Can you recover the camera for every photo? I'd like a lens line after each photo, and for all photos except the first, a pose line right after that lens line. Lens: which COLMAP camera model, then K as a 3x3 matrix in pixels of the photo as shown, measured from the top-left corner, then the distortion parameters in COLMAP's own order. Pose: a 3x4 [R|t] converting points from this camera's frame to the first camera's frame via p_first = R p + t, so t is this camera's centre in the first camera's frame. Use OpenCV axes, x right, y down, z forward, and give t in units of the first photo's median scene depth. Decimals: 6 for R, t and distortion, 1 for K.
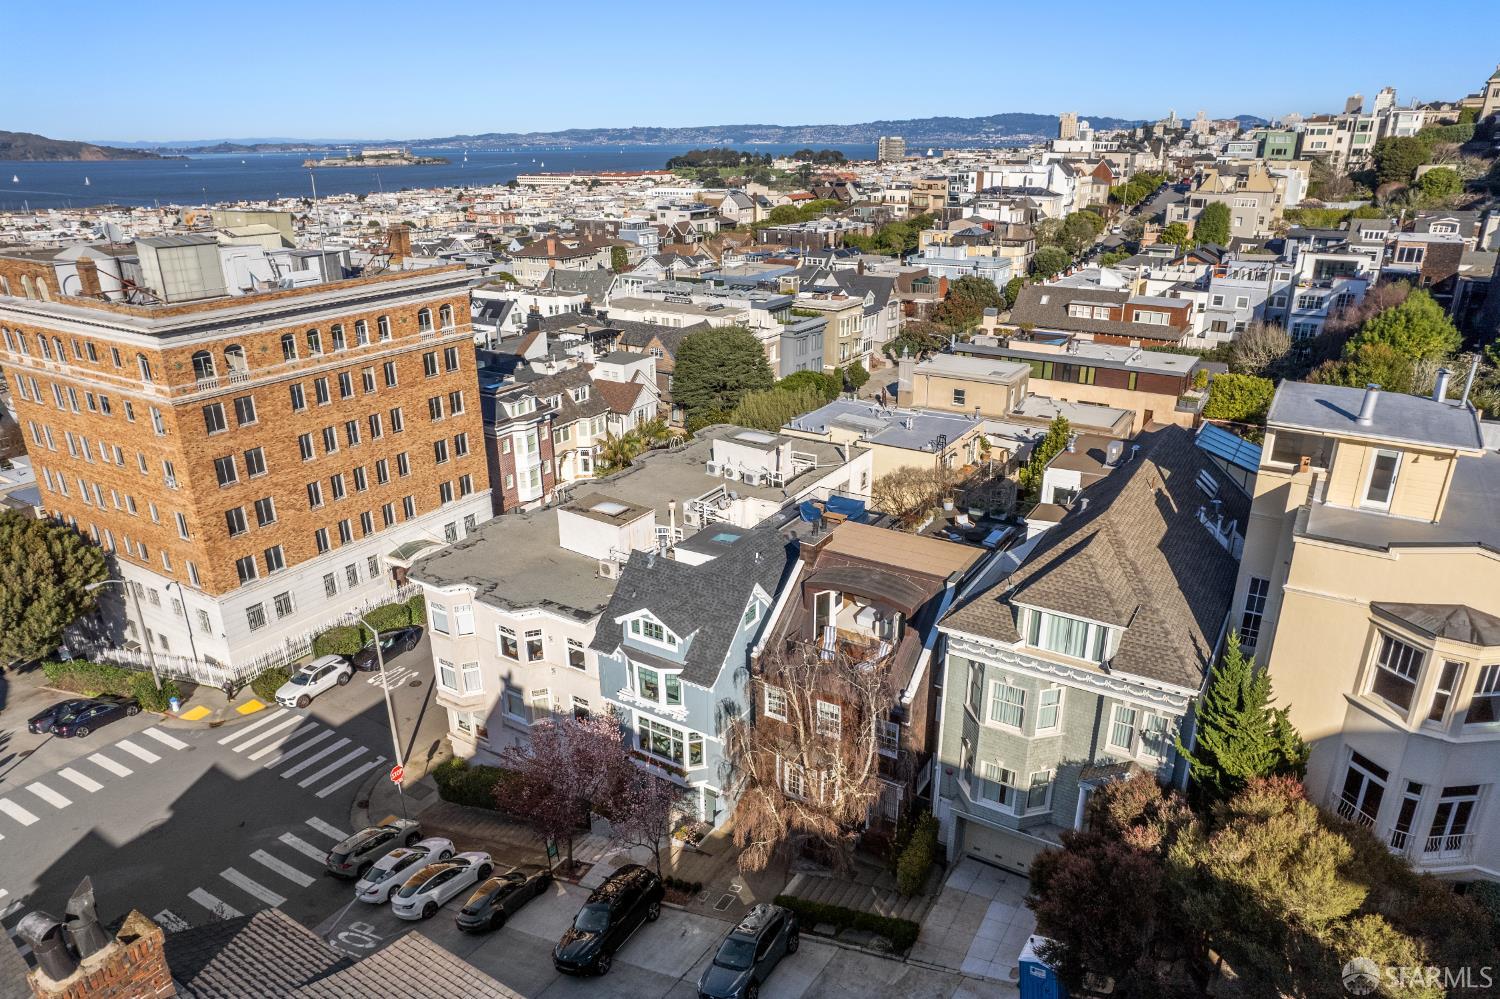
lens RADIAL K [[970.2, 0, 755.8], [0, 970.2, 508.5], [0, 0, 1]] dist [-0.097588, 0.090470]
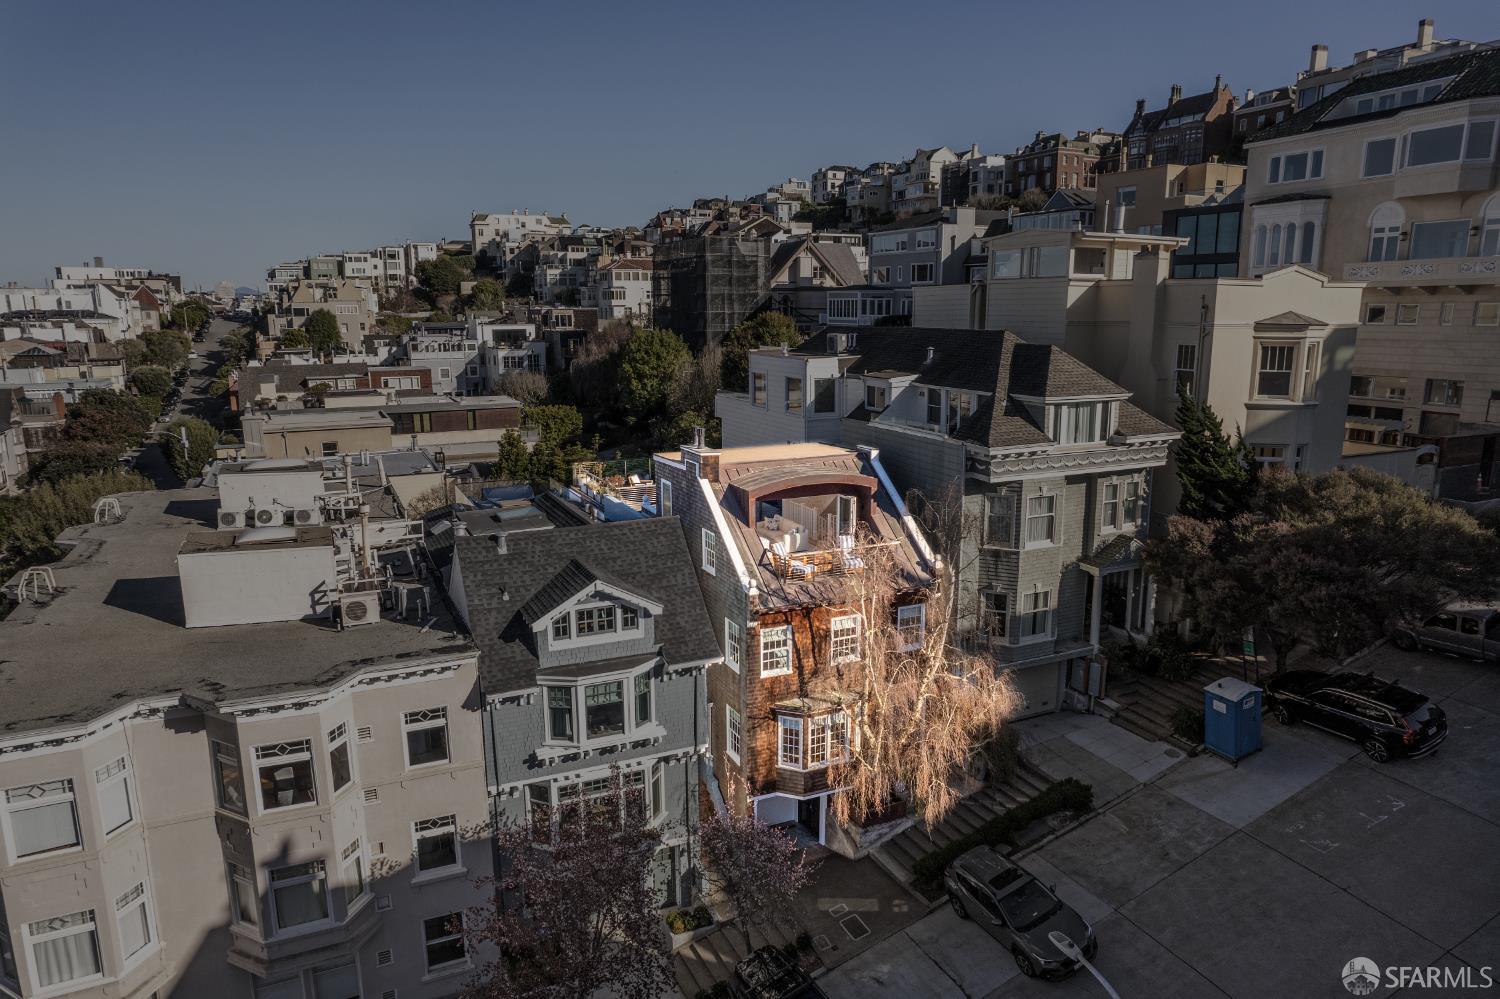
lens RADIAL K [[970.2, 0, 755.8], [0, 970.2, 508.5], [0, 0, 1]] dist [-0.097588, 0.090470]
pose [[0.540545, -0.164829, 0.825011, -0.189842], [0.300137, 0.953877, -0.006074, 0.031012], [-0.785957, 0.250900, 0.565085, 0.182761]]
